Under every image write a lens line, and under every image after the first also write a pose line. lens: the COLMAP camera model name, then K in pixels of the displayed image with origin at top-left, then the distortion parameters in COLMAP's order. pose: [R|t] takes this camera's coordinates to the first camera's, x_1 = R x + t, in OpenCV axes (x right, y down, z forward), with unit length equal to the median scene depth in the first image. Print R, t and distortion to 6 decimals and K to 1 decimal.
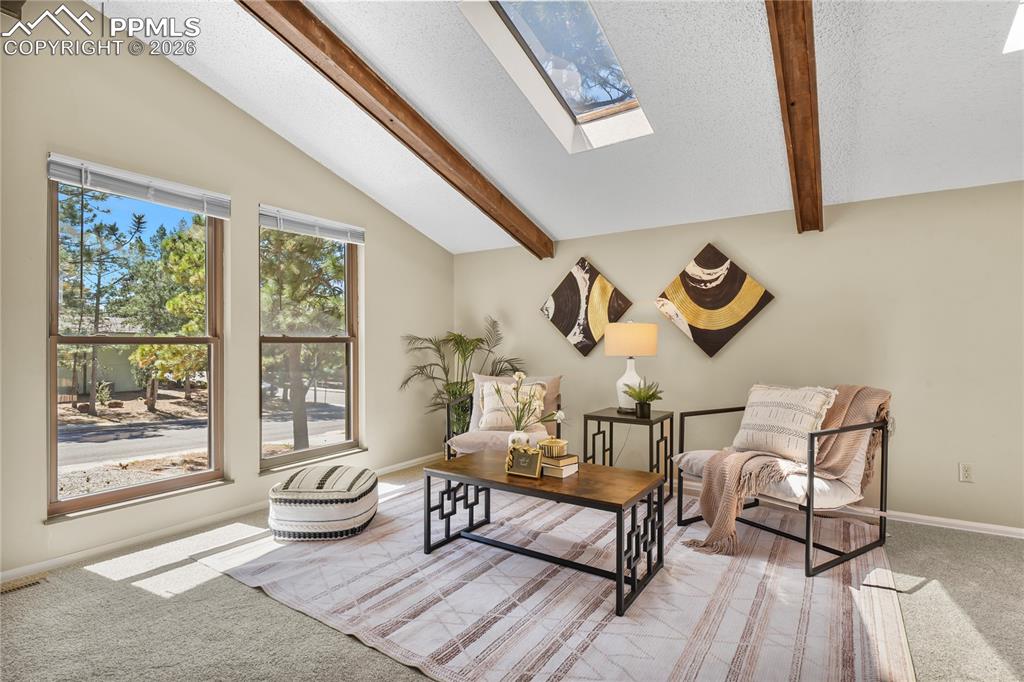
lens RADIAL K [[493.2, 0, 518.1], [0, 493.2, 342.3], [0, 0, 1]] dist [-0.005351, -0.000629]
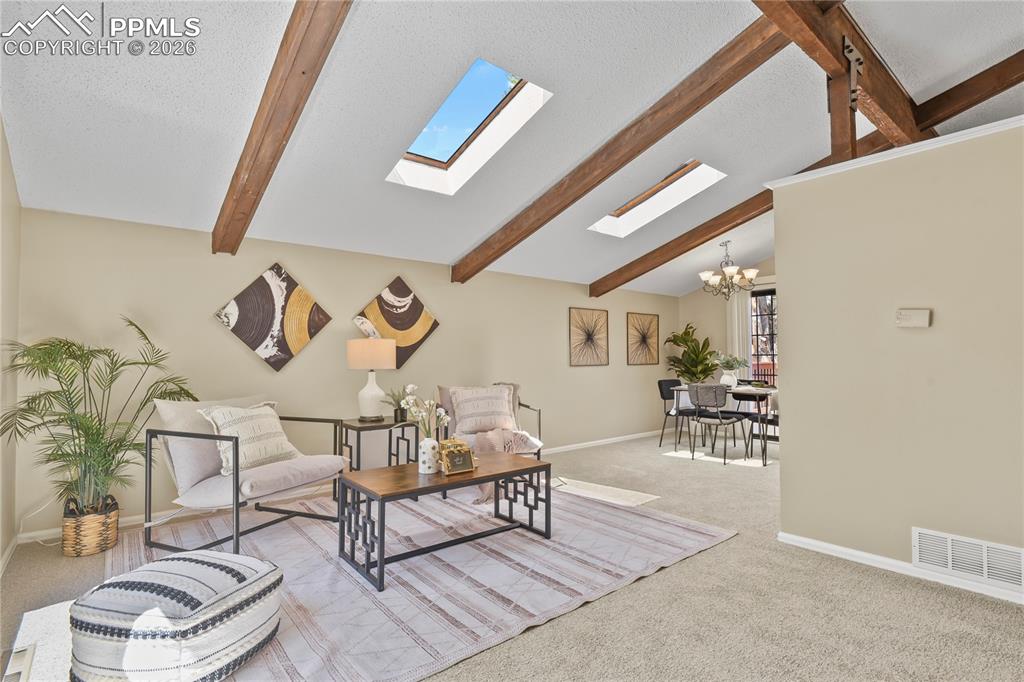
lens RADIAL K [[493.2, 0, 518.1], [0, 493.2, 342.3], [0, 0, 1]] dist [-0.005351, -0.000629]
pose [[0.297158, 0.031001, 0.954325, -0.731405], [-0.003907, 0.999504, -0.031252, 0.001578], [-0.954820, 0.005559, 0.297131, 0.365488]]
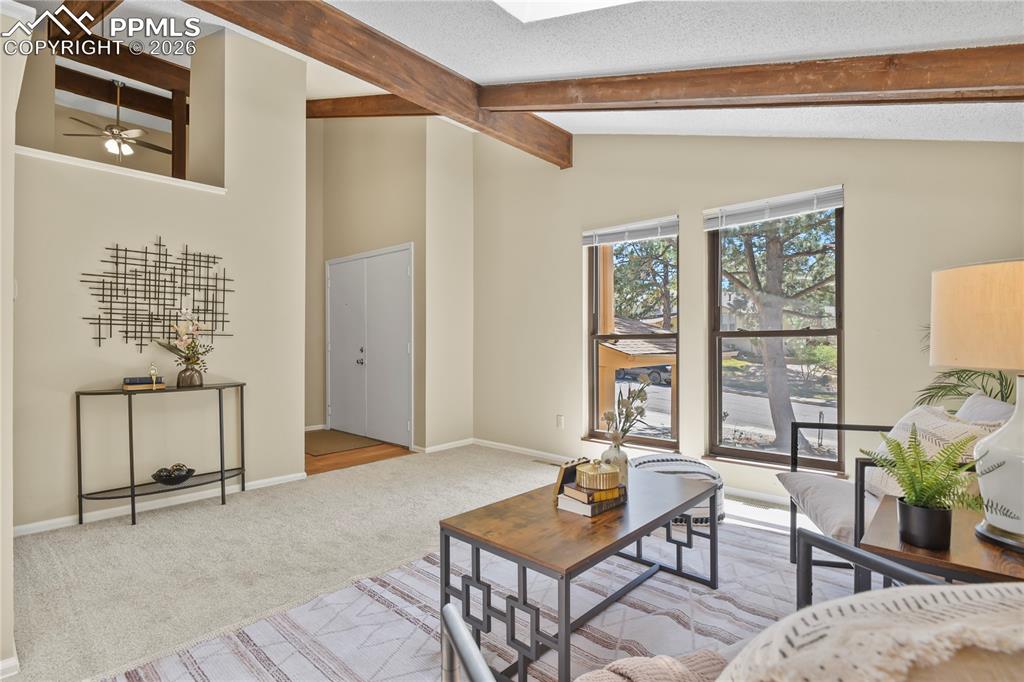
lens RADIAL K [[493.2, 0, 518.1], [0, 493.2, 342.3], [0, 0, 1]] dist [-0.005351, -0.000629]
pose [[-0.159531, 0.000398, -0.987193, 0.593912], [0.007399, 0.999972, -0.000793, 0.009426], [0.987165, -0.007431, -0.159529, 0.726577]]
